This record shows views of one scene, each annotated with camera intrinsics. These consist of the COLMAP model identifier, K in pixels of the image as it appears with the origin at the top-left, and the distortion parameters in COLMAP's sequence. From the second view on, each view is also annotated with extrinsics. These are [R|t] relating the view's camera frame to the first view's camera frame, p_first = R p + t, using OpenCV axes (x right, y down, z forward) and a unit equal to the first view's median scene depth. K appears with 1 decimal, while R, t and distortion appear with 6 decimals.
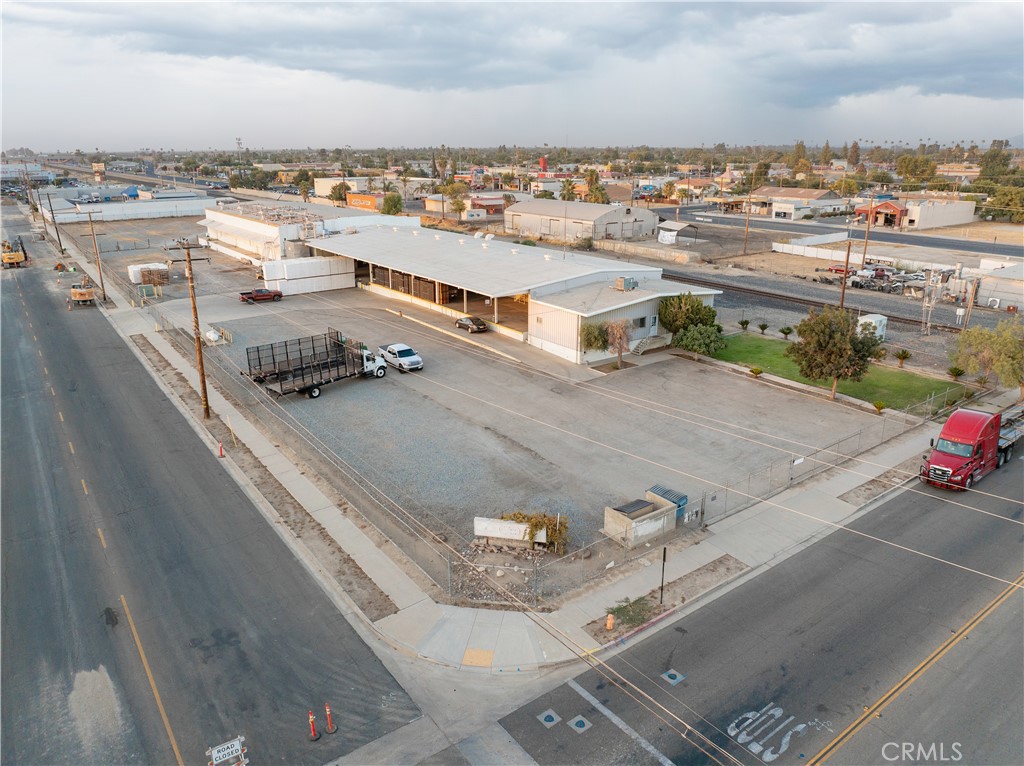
lens RADIAL K [[717.3, 0, 516.5], [0, 717.3, 376.1], [0, 0, 1]] dist [-0.042105, 0.010219]
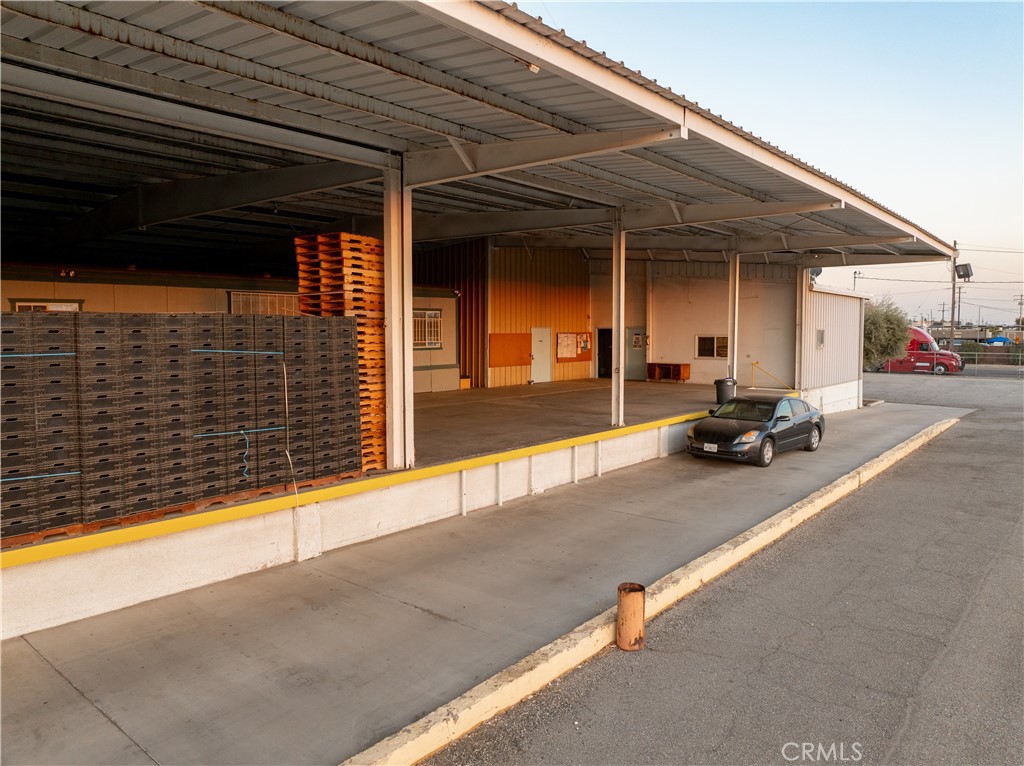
lens RADIAL K [[717.3, 0, 516.5], [0, 717.3, 376.1], [0, 0, 1]] dist [-0.042105, 0.010219]
pose [[-0.245302, -0.061382, 0.967502, -0.354550], [0.296890, 0.945286, 0.135246, -0.192646], [-0.922867, 0.320417, -0.213657, 1.524882]]
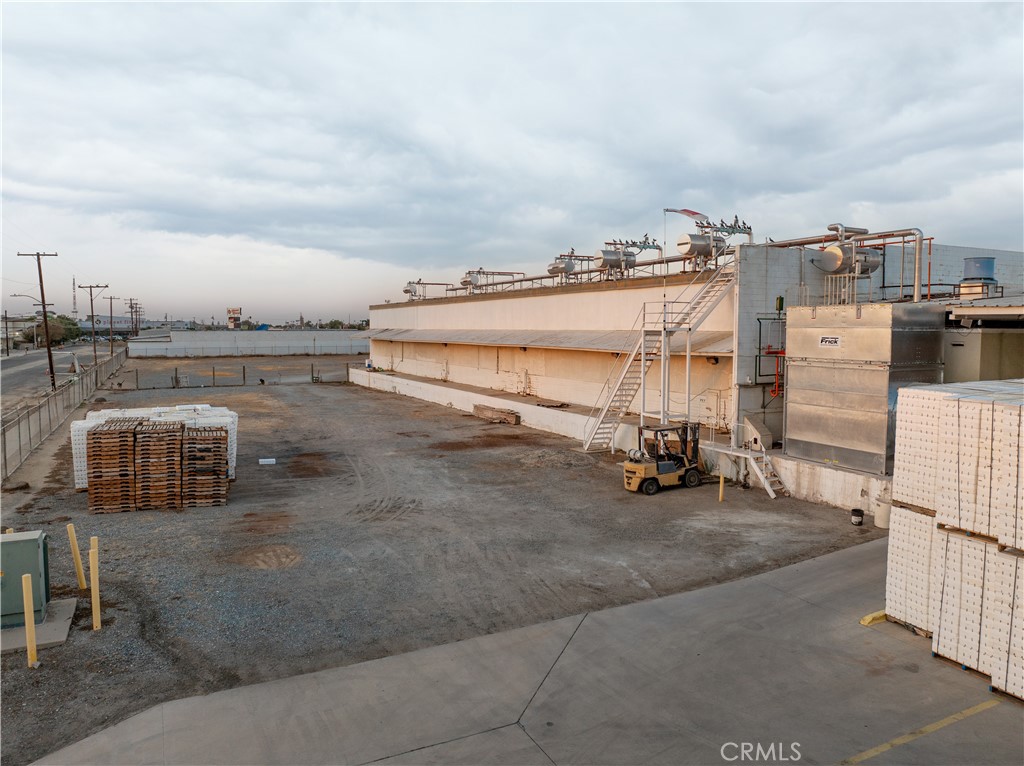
lens RADIAL K [[717.3, 0, 516.5], [0, 717.3, 376.1], [0, 0, 1]] dist [-0.042105, 0.010219]
pose [[0.986488, 0.011364, -0.163441, -0.705559], [-0.050090, 0.970743, -0.234840, -0.228935], [0.155990, 0.239853, 0.958195, 1.525805]]
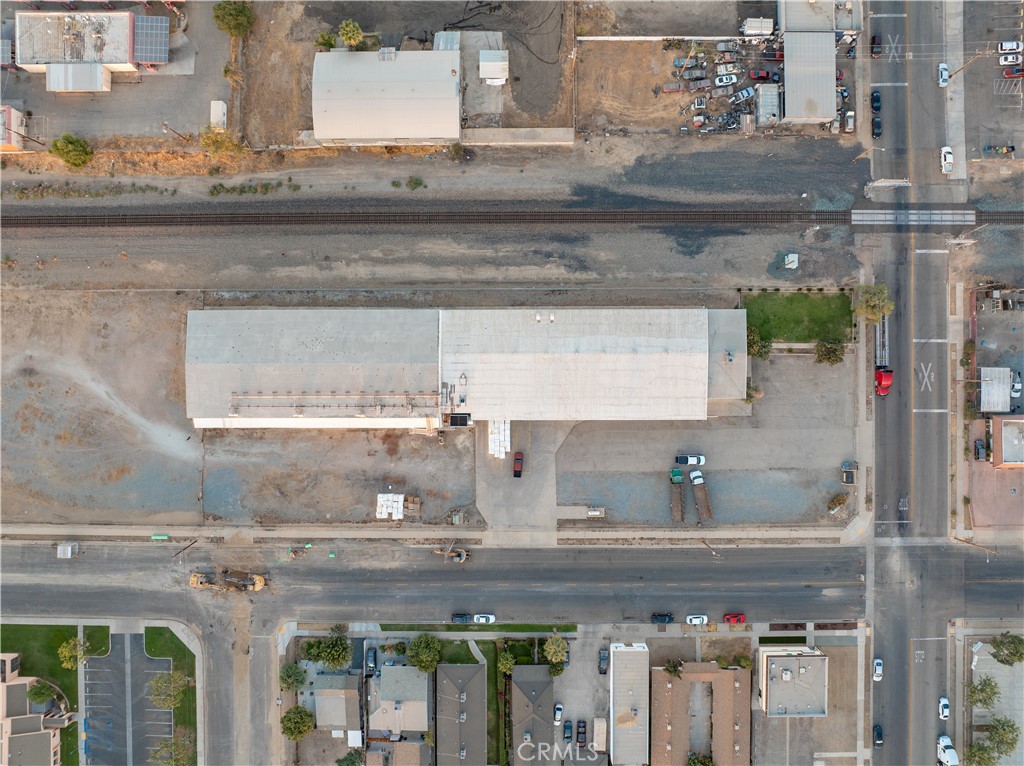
lens RADIAL K [[717.3, 0, 516.5], [0, 717.3, 376.1], [0, 0, 1]] dist [-0.042105, 0.010219]
pose [[0.588806, -0.808257, -0.005292, -0.309257], [0.257899, 0.181663, 0.948940, -2.861256], [-0.766026, -0.560106, 0.315413, 1.003316]]
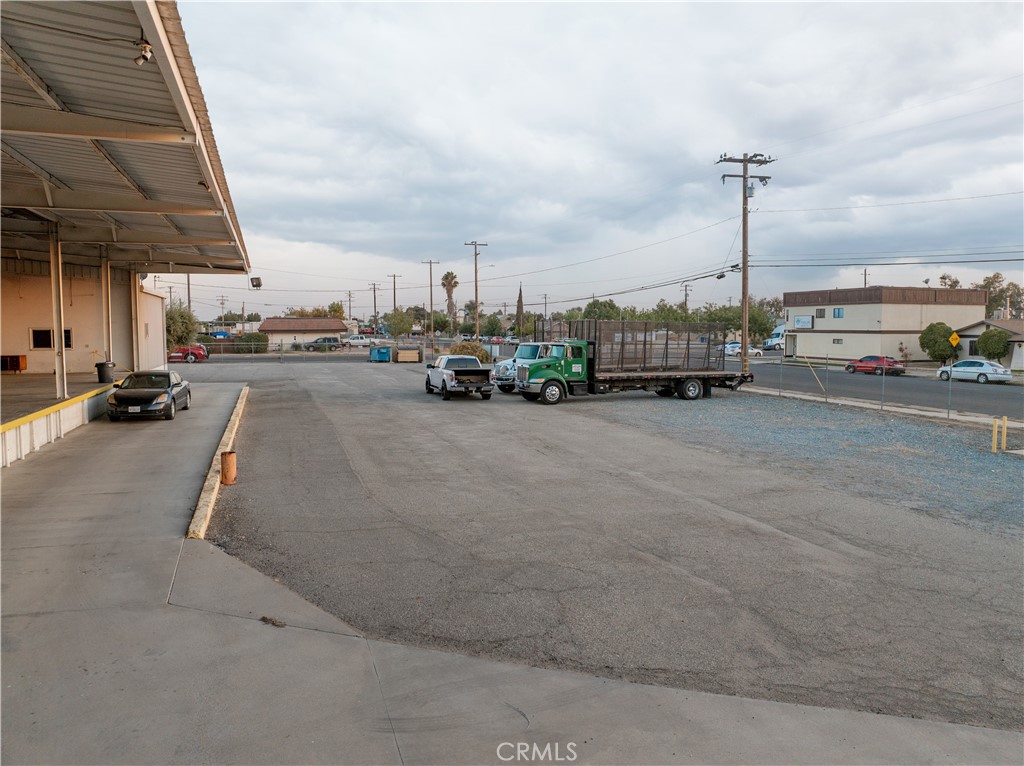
lens RADIAL K [[717.3, 0, 516.5], [0, 717.3, 376.1], [0, 0, 1]] dist [-0.042105, 0.010219]
pose [[-0.956143, -0.019338, 0.292261, -0.403262], [0.090219, 0.929859, 0.356682, -0.235870], [-0.278659, 0.367406, -0.887334, 1.669504]]
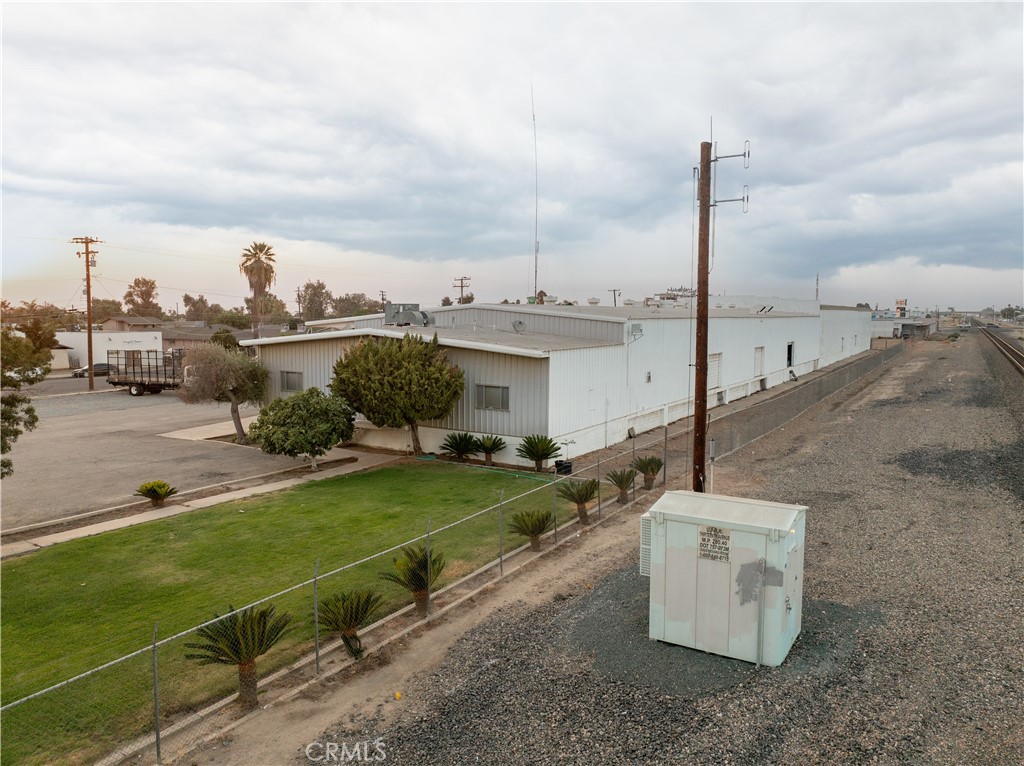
lens RADIAL K [[717.3, 0, 516.5], [0, 717.3, 376.1], [0, 0, 1]] dist [-0.042105, 0.010219]
pose [[0.367753, 0.079272, -0.926538, 0.844707], [-0.285511, 0.957862, -0.031370, -0.119596], [0.885009, 0.276073, 0.374890, 1.129218]]
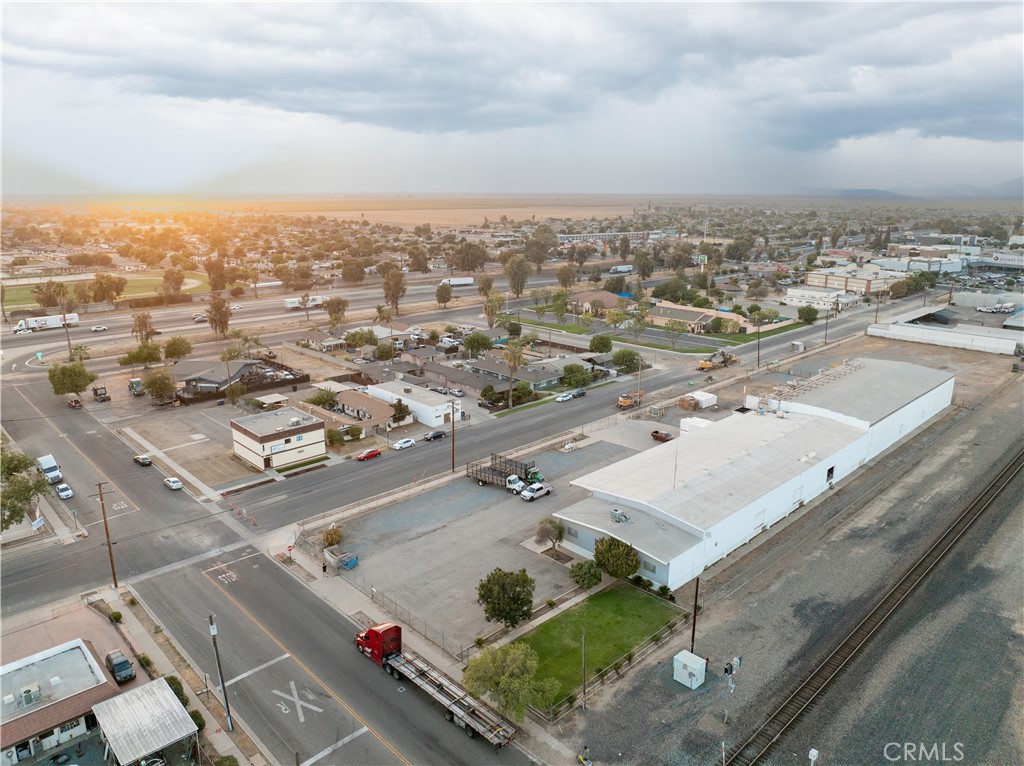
lens RADIAL K [[717.3, 0, 516.5], [0, 717.3, 376.1], [0, 0, 1]] dist [-0.042105, 0.010219]
pose [[0.137145, 0.249736, -0.958553, 1.700325], [-0.302446, 0.932043, 0.199557, -0.736205], [0.943248, 0.262542, 0.203357, 0.611741]]
